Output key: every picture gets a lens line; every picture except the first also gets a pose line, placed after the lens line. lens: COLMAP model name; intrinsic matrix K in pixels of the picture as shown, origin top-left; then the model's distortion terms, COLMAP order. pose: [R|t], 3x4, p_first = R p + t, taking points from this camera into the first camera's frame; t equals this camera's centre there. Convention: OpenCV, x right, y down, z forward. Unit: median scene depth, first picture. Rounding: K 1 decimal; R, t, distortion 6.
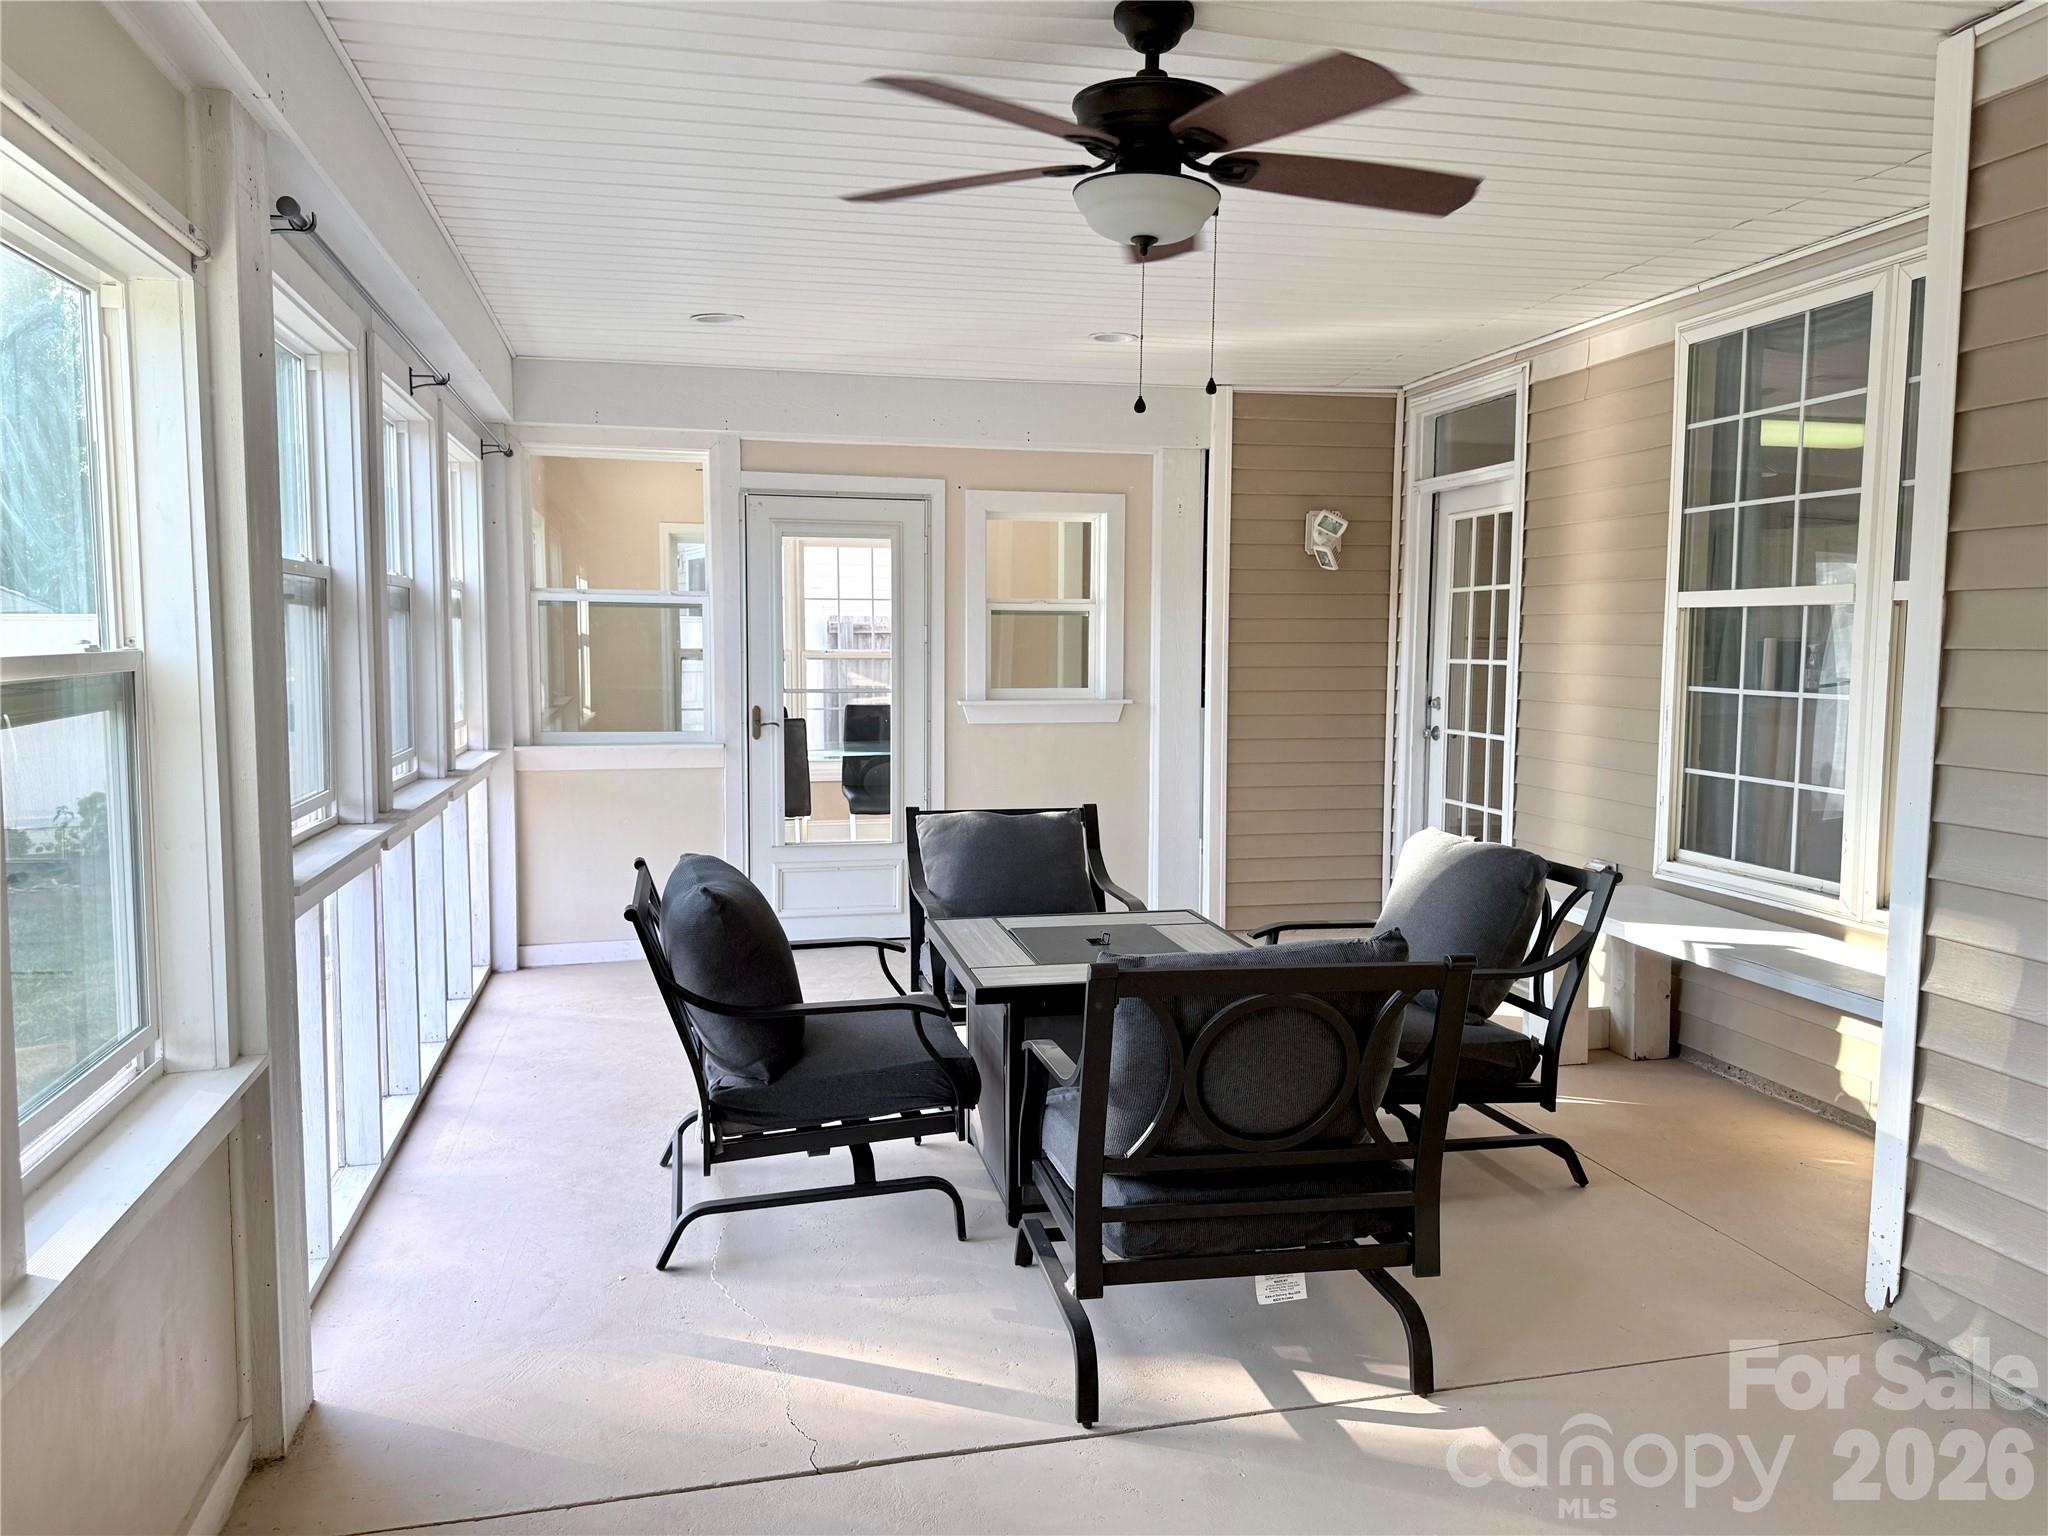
lens RADIAL K [[1445.3, 0, 1020.6], [0, 1445.3, 761.1], [0, 0, 1]] dist [0.063337, -0.076824]
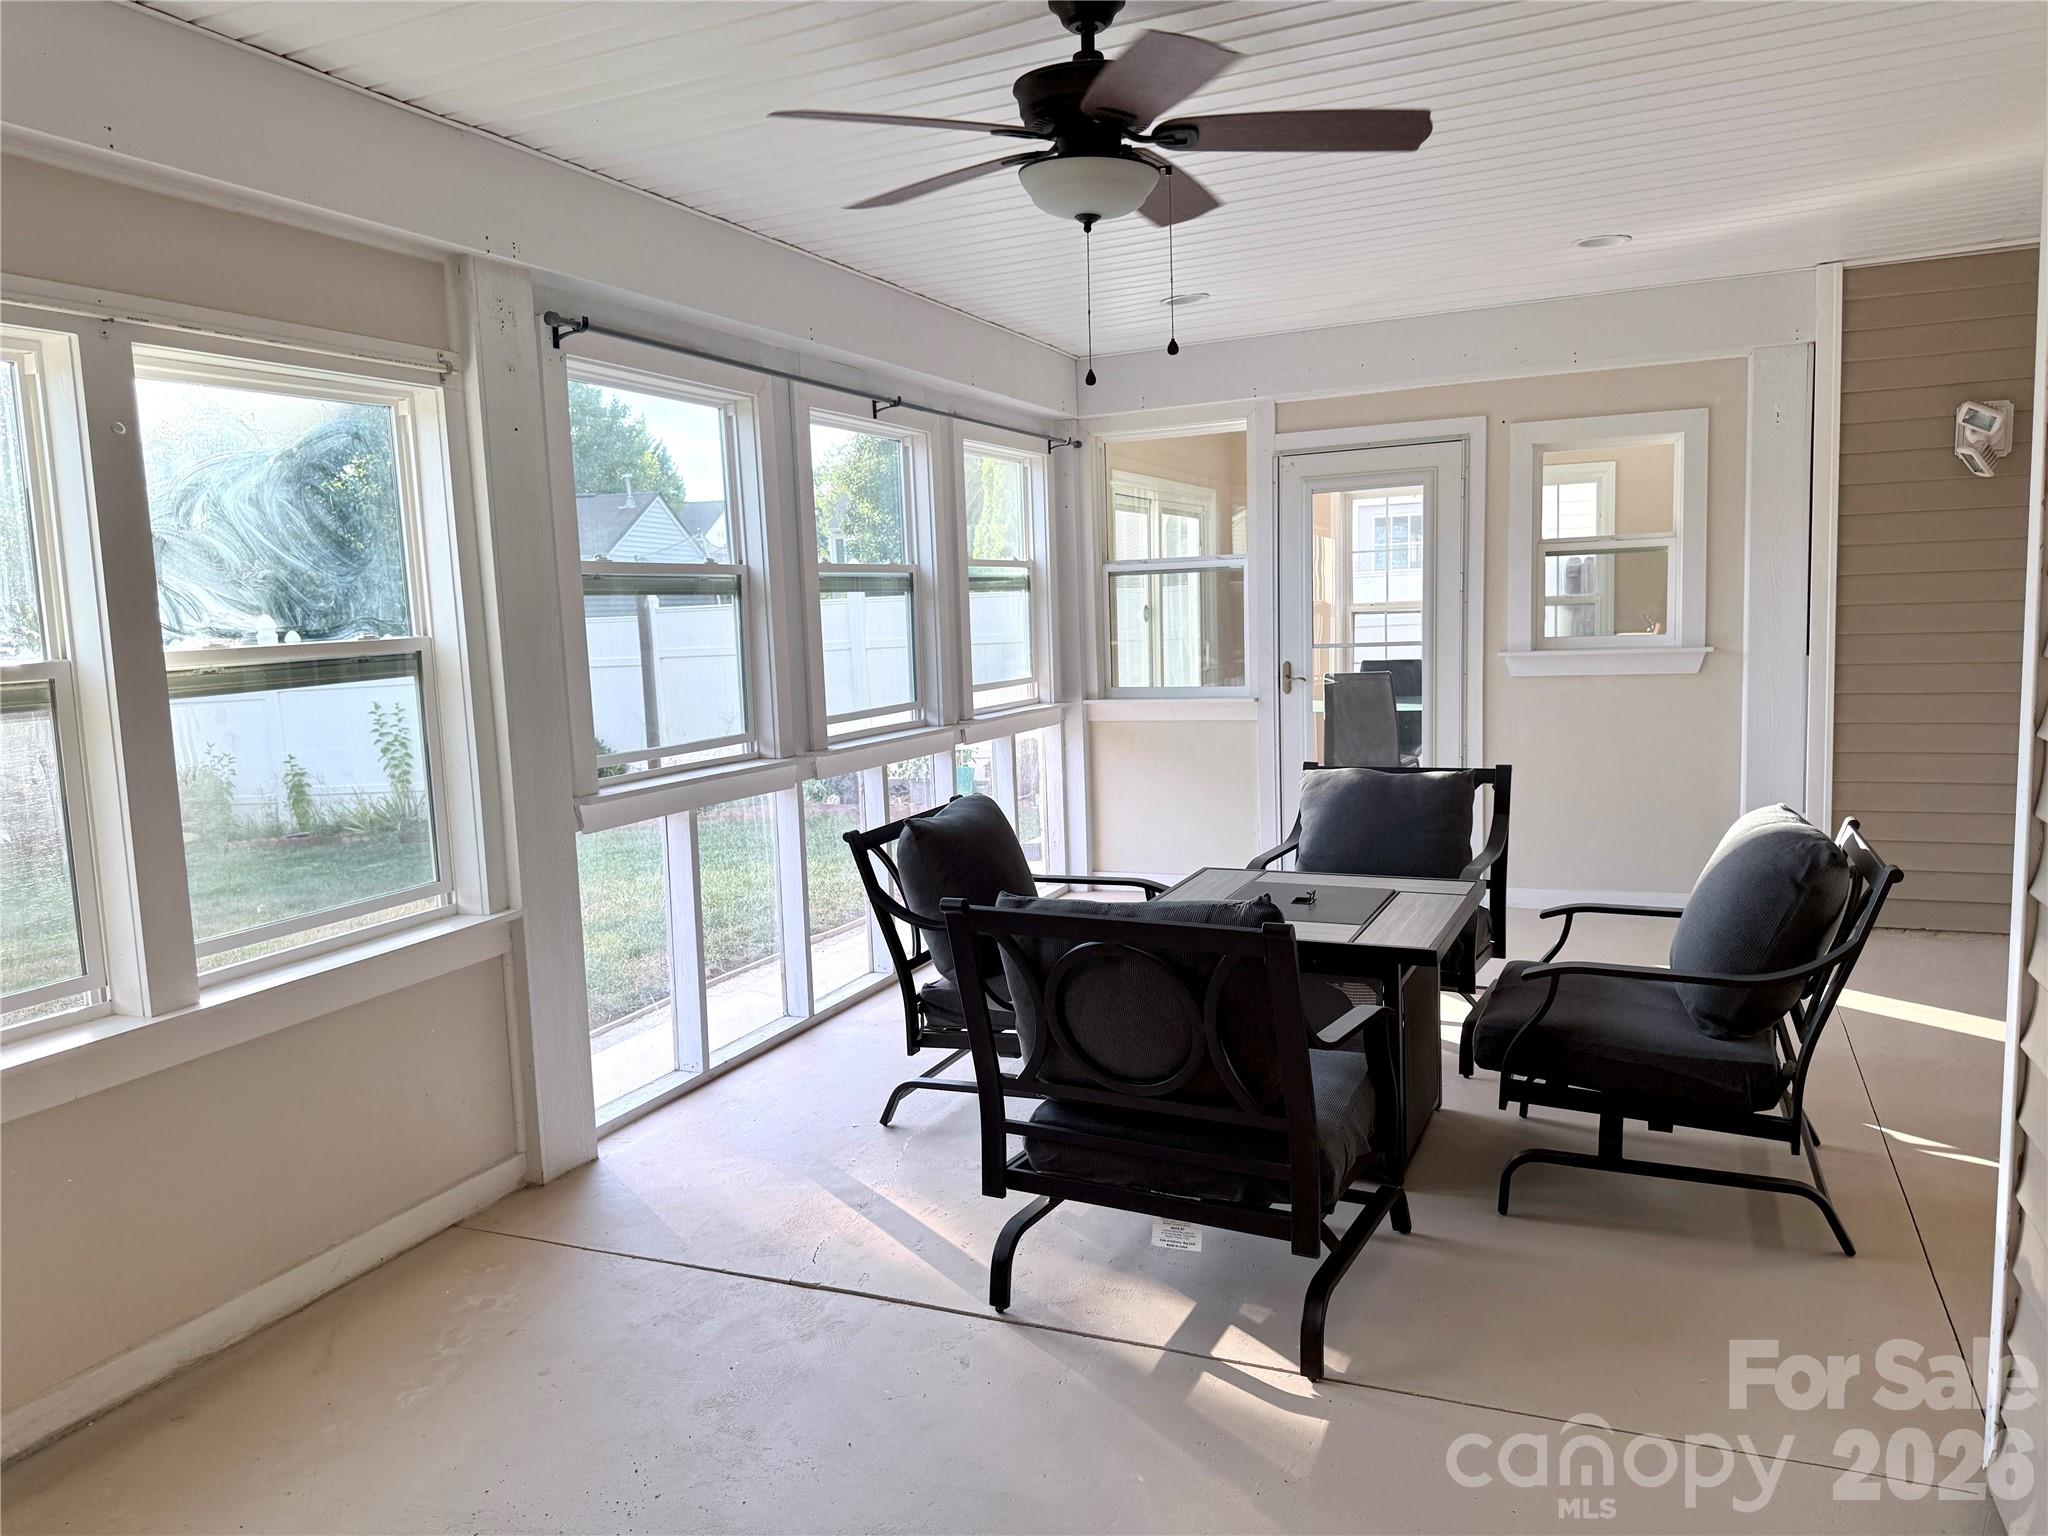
lens RADIAL K [[1445.3, 0, 1013.0], [0, 1445.3, 776.6], [0, 0, 1]] dist [0.063337, -0.076824]
pose [[0.792546, 0.036753, -0.608703, 0.514818], [-0.009750, 0.998818, 0.047614, -0.005117], [0.609734, -0.031801, 0.791968, 0.096196]]
